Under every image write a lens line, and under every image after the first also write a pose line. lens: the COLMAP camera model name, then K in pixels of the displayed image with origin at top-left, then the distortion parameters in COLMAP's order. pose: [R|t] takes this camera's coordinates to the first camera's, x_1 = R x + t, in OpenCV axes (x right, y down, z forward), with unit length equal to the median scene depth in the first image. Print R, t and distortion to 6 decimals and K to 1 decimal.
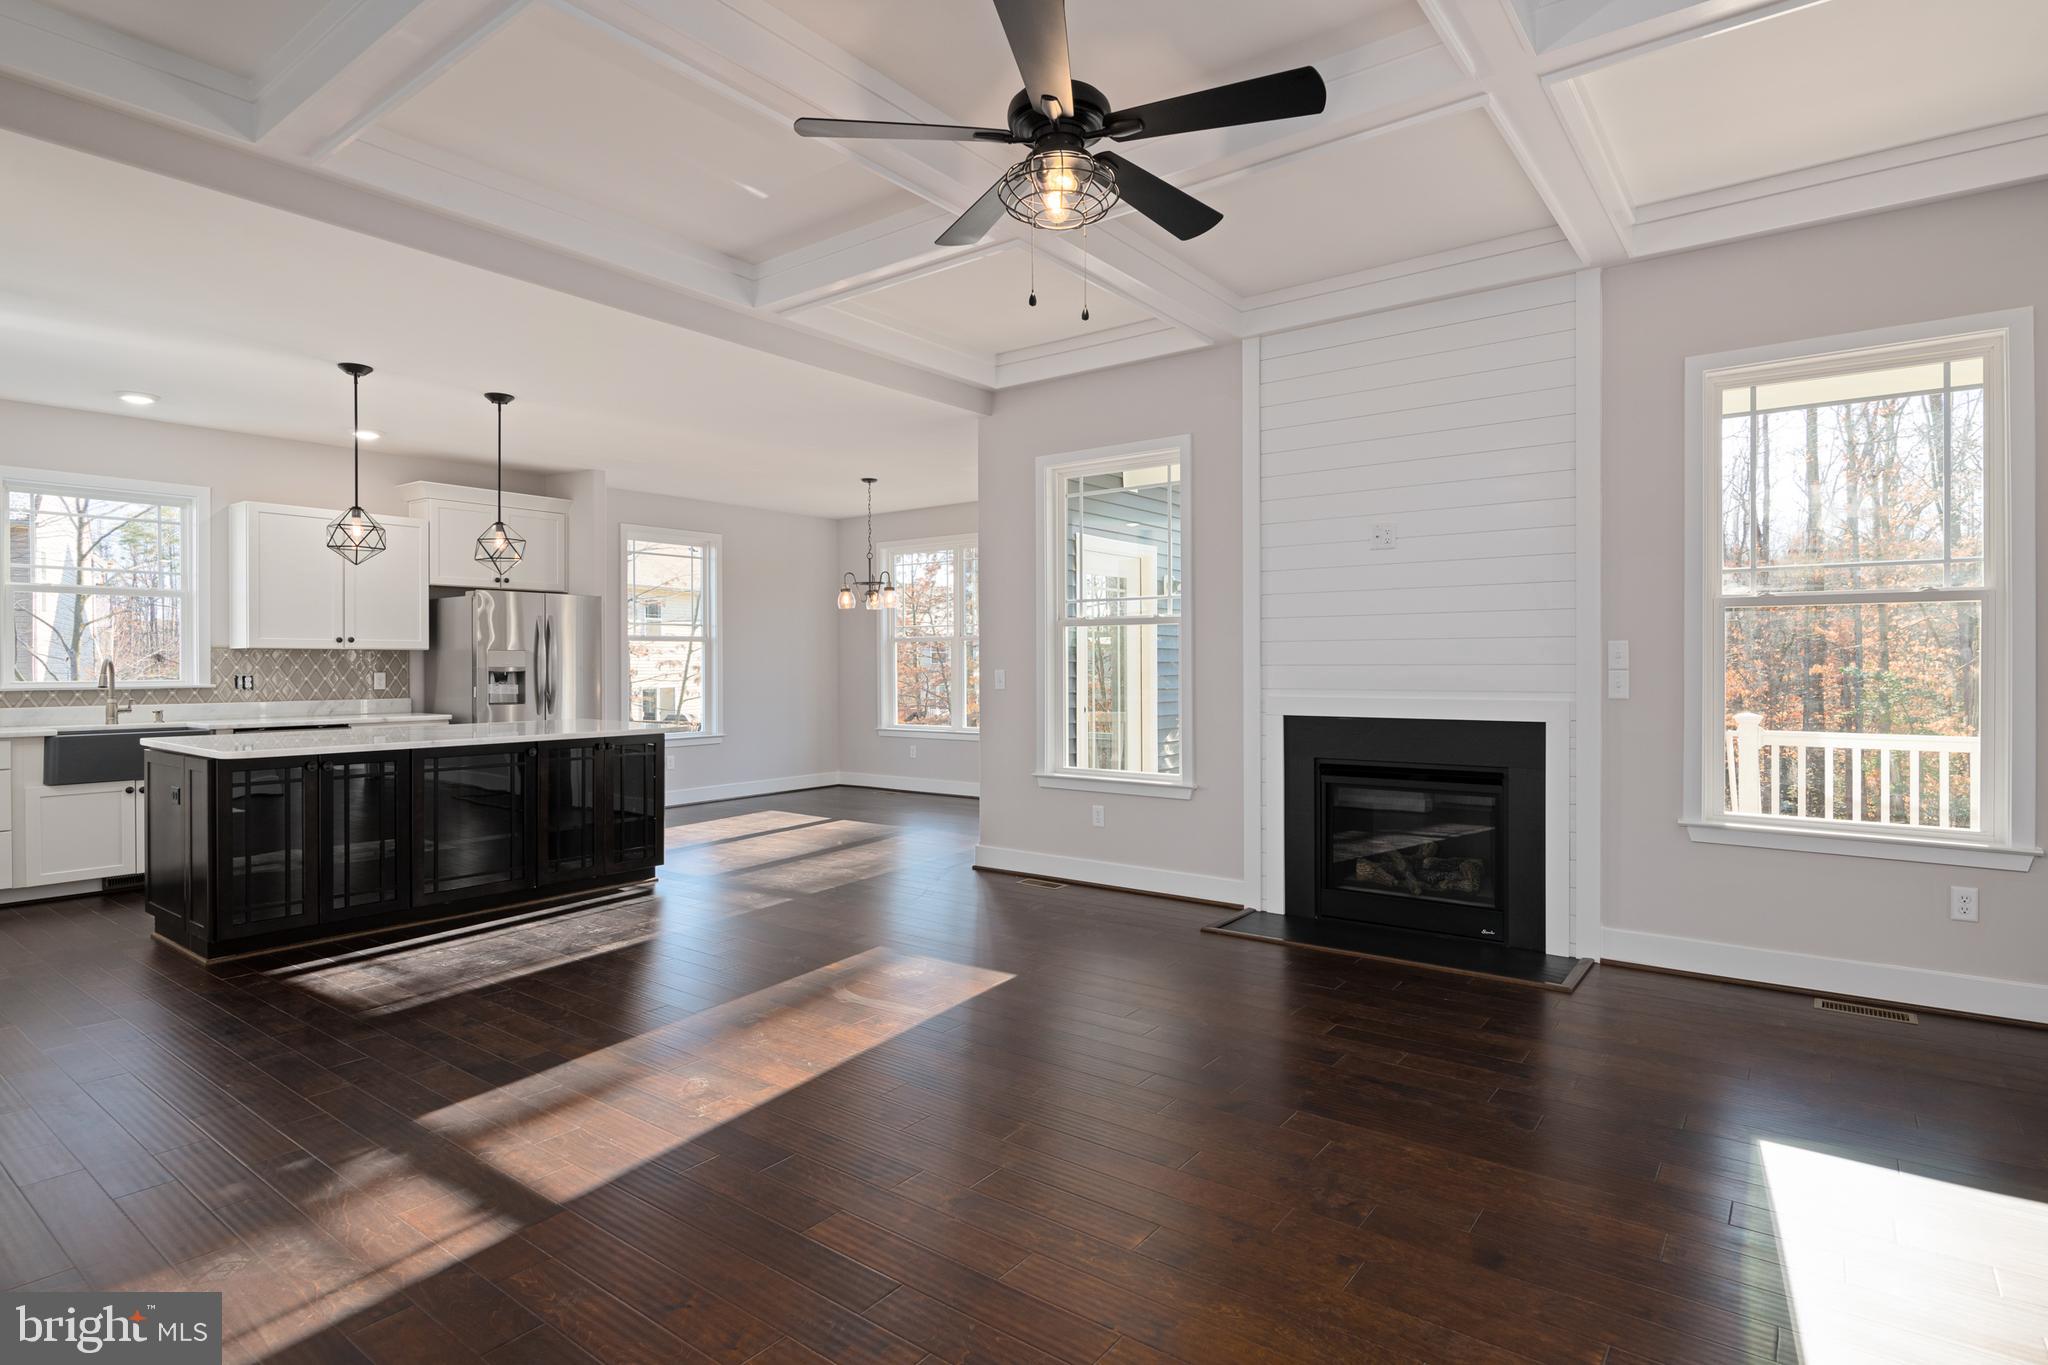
lens RADIAL K [[1037.1, 0, 1029.3], [0, 1037.1, 671.8], [0, 0, 1]] dist [0.000543, -0.000845]
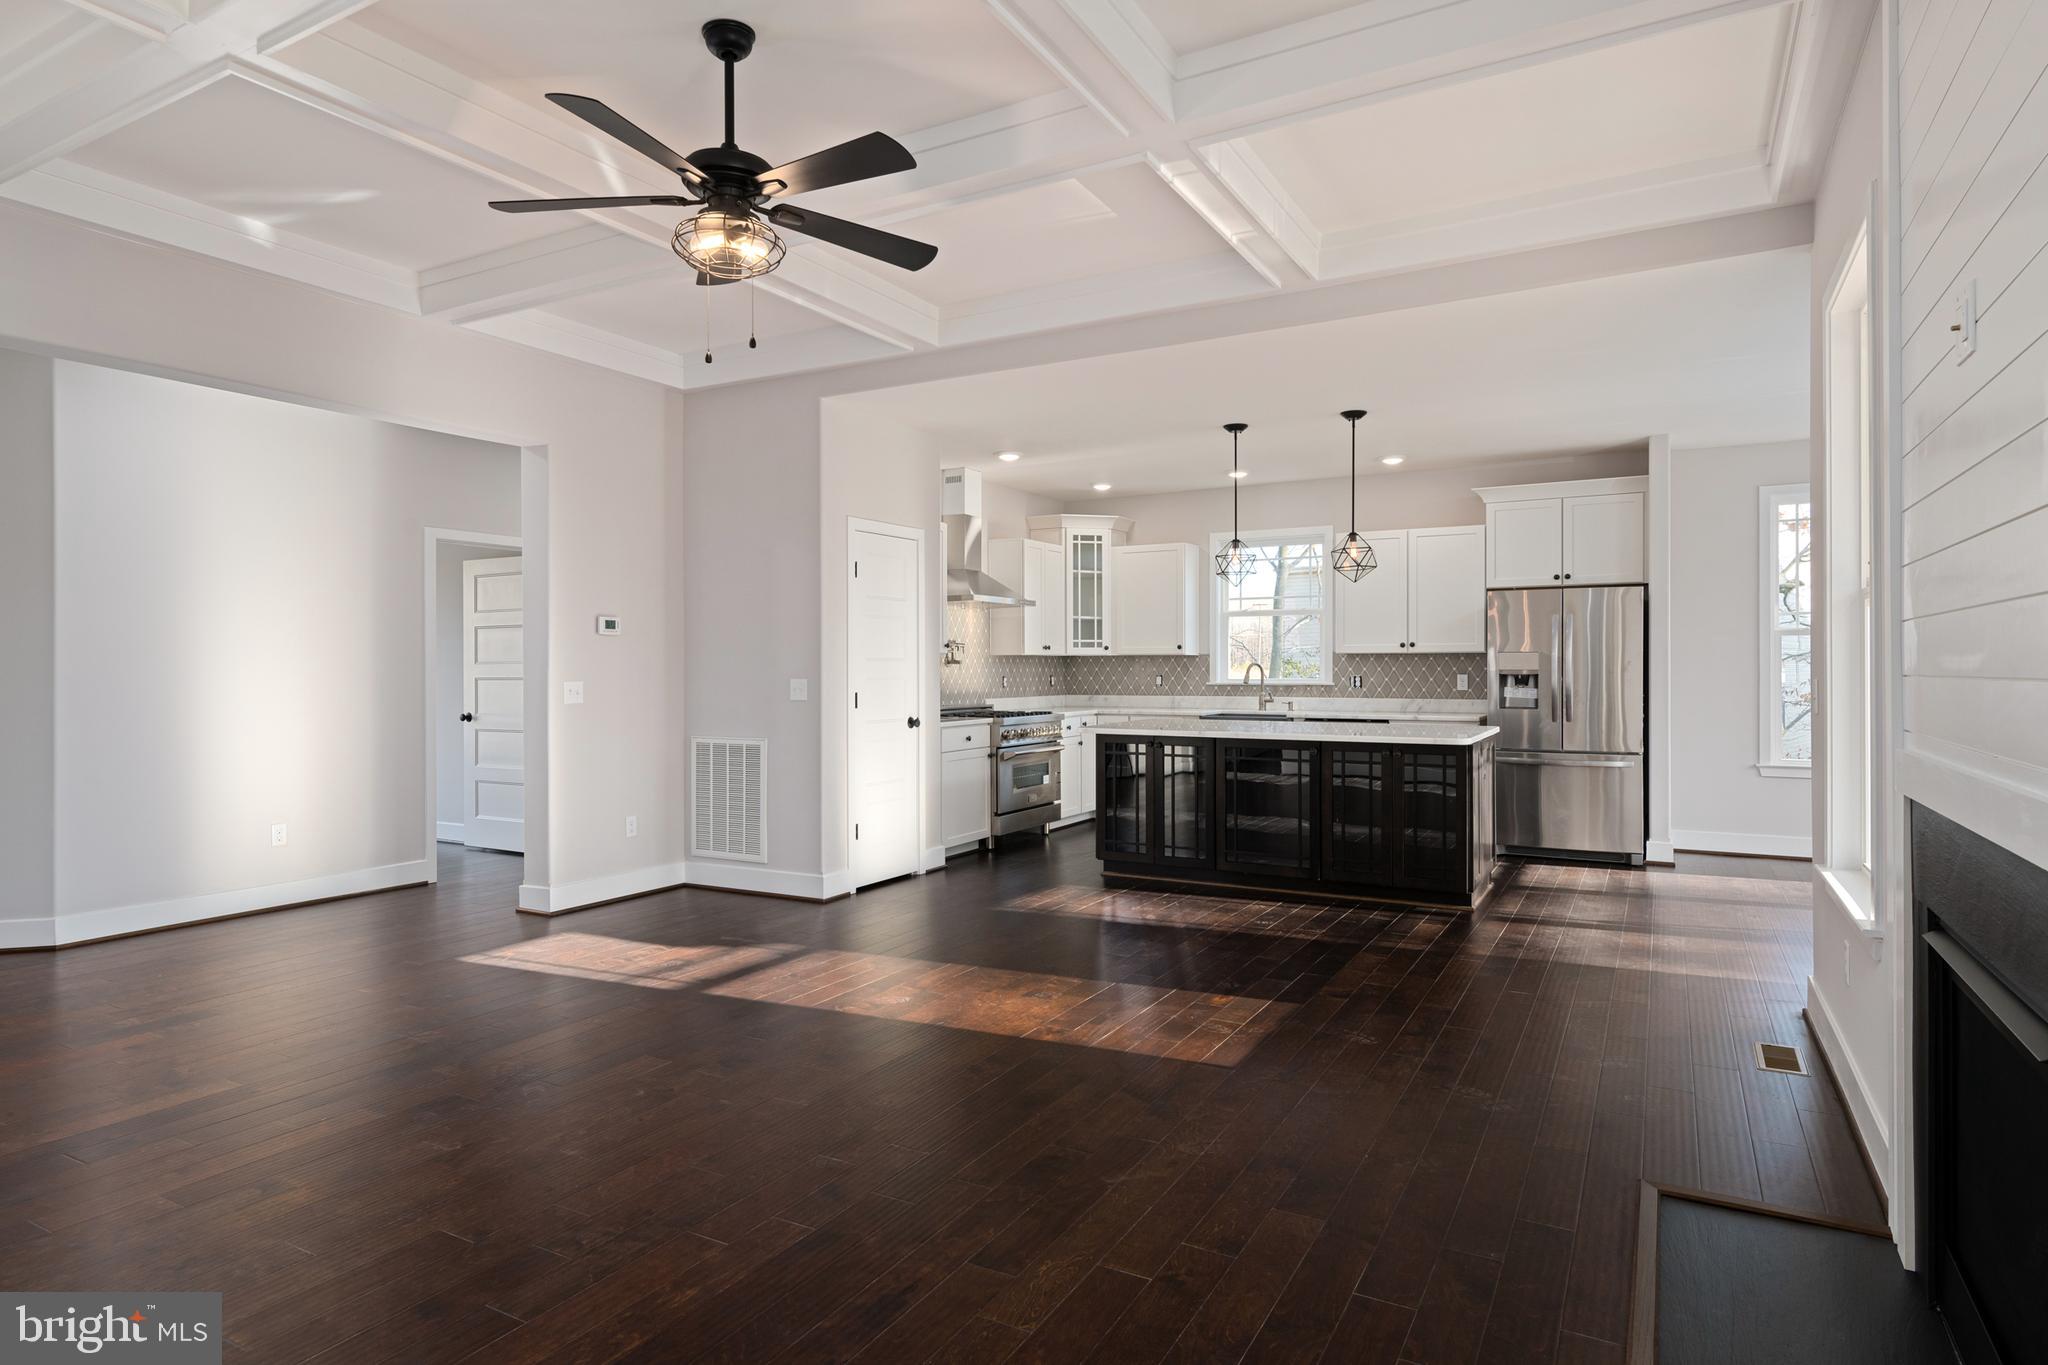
lens RADIAL K [[1115.9, 0, 1040.8], [0, 1115.9, 667.1], [0, 0, 1]] dist [0.003658, -0.006387]
pose [[0.154622, 0.001302, -0.987973, 0.486188], [-0.004538, 0.999990, 0.000608, -0.005993], [0.987963, 0.004390, 0.154626, 0.442023]]
